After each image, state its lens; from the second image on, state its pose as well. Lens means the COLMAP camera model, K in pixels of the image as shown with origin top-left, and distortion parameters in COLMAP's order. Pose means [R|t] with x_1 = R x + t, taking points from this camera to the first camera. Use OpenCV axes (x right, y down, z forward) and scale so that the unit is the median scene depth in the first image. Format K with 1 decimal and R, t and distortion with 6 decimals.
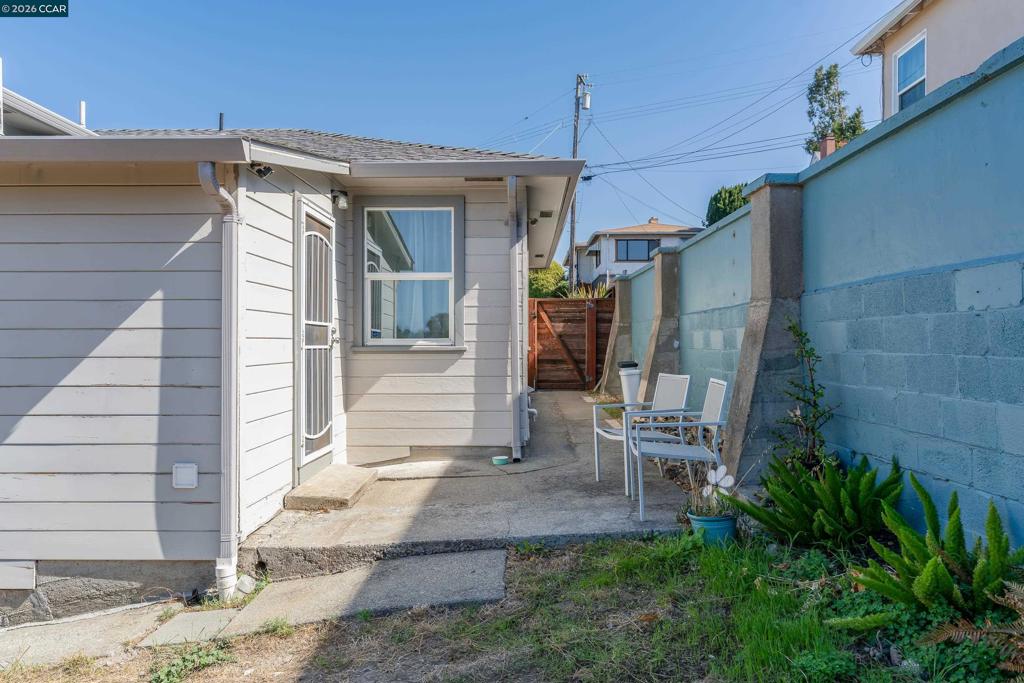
lens RADIAL K [[656.4, 0, 512.0], [0, 656.4, 341.5], [0, 0, 1]] dist [0.002158, 0.001290]
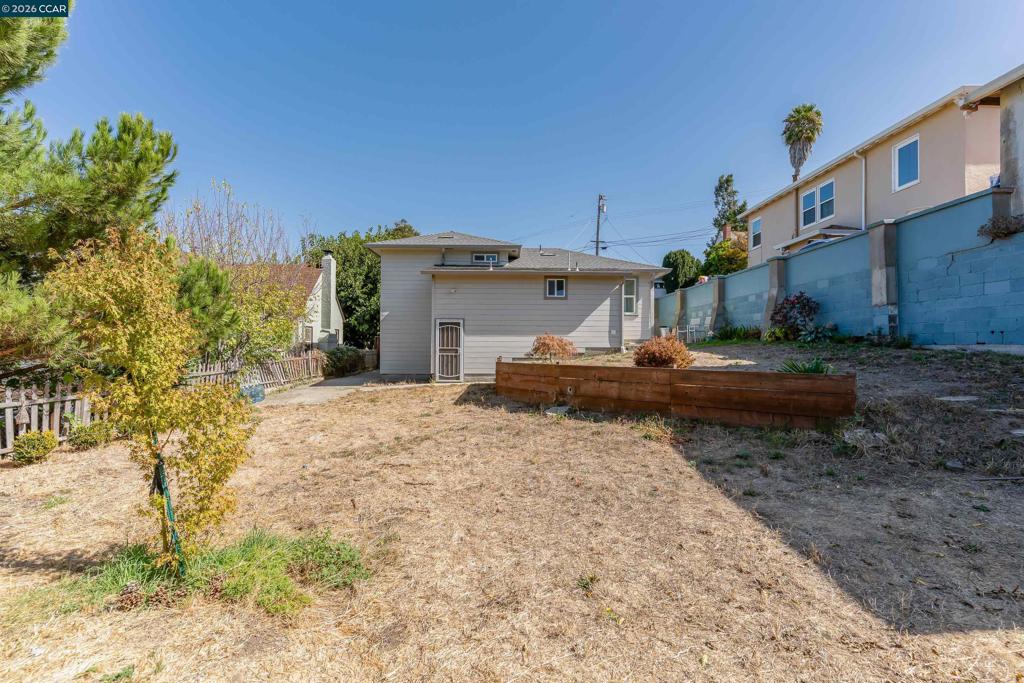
lens RADIAL K [[484.2, 0, 507.5], [0, 484.2, 338.5], [0, 0, 1]] dist [0.000688, 0.000659]
pose [[0.999693, 0.006880, 0.023818, -0.924571], [-0.006417, 0.999790, -0.019468, 0.214639], [-0.023947, 0.019310, 0.999527, -1.881813]]
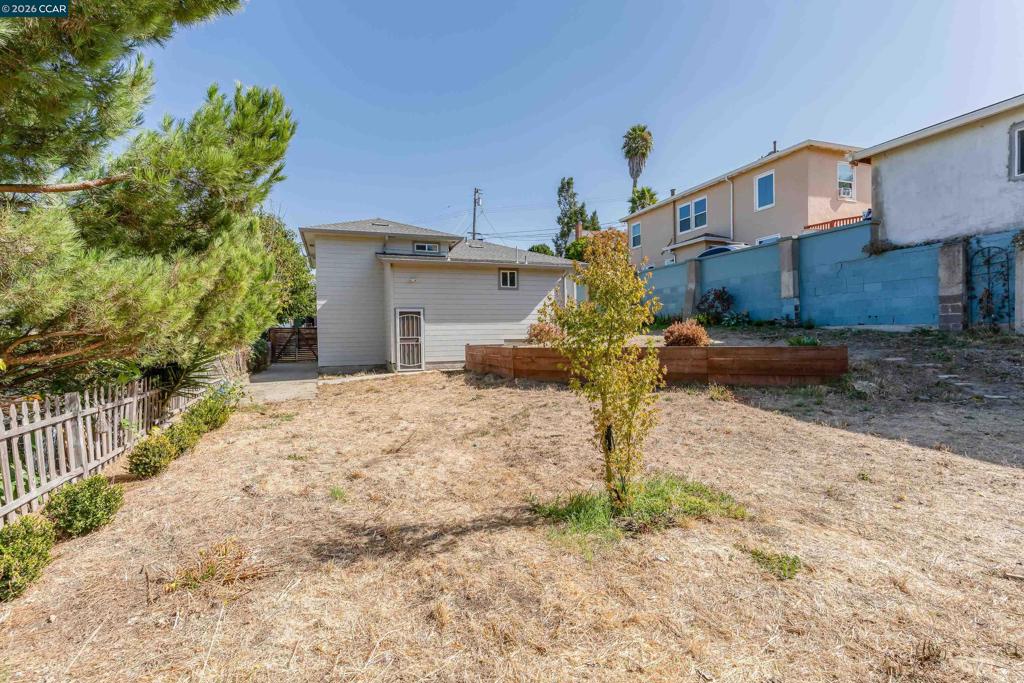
lens RADIAL K [[484.2, 0, 507.5], [0, 484.2, 338.5], [0, 0, 1]] dist [0.000688, 0.000659]
pose [[0.932028, -0.015887, 0.362038, -1.608736], [0.015054, 0.999874, 0.005122, 0.219083], [-0.362073, 0.000676, 0.932149, -1.901786]]
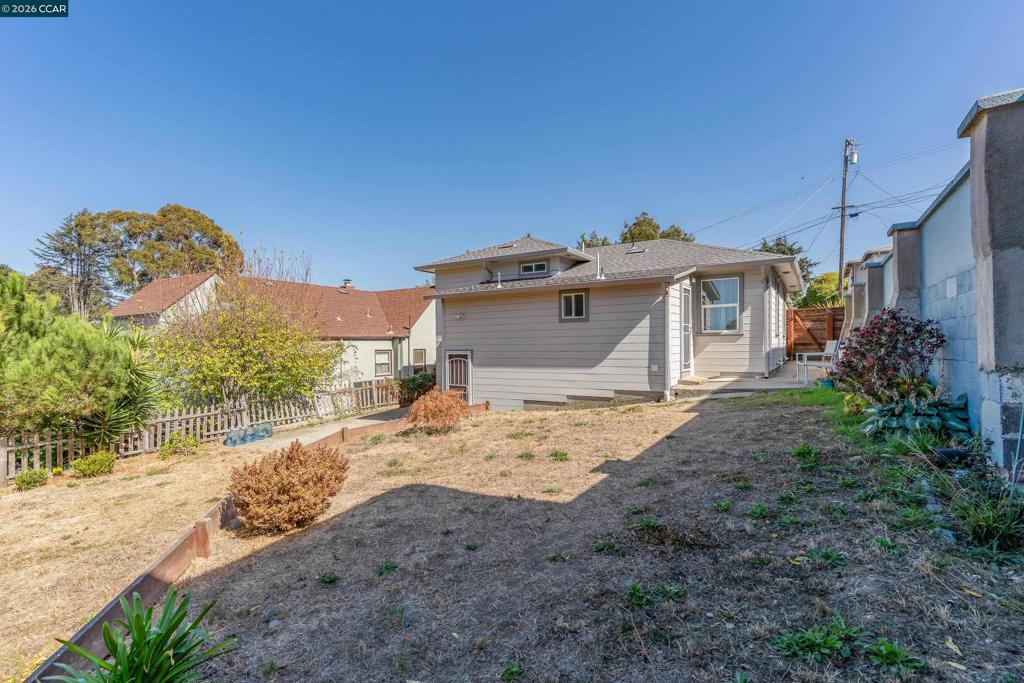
lens RADIAL K [[483.4, 0, 513.3], [0, 483.4, 357.0], [0, 0, 1]] dist [-0.000043, 0.000131]
pose [[0.856302, 0.003796, -0.516461, 0.129495], [0.011998, 0.999557, 0.027239, 0.039687], [0.516335, -0.029522, 0.855877, -1.042228]]
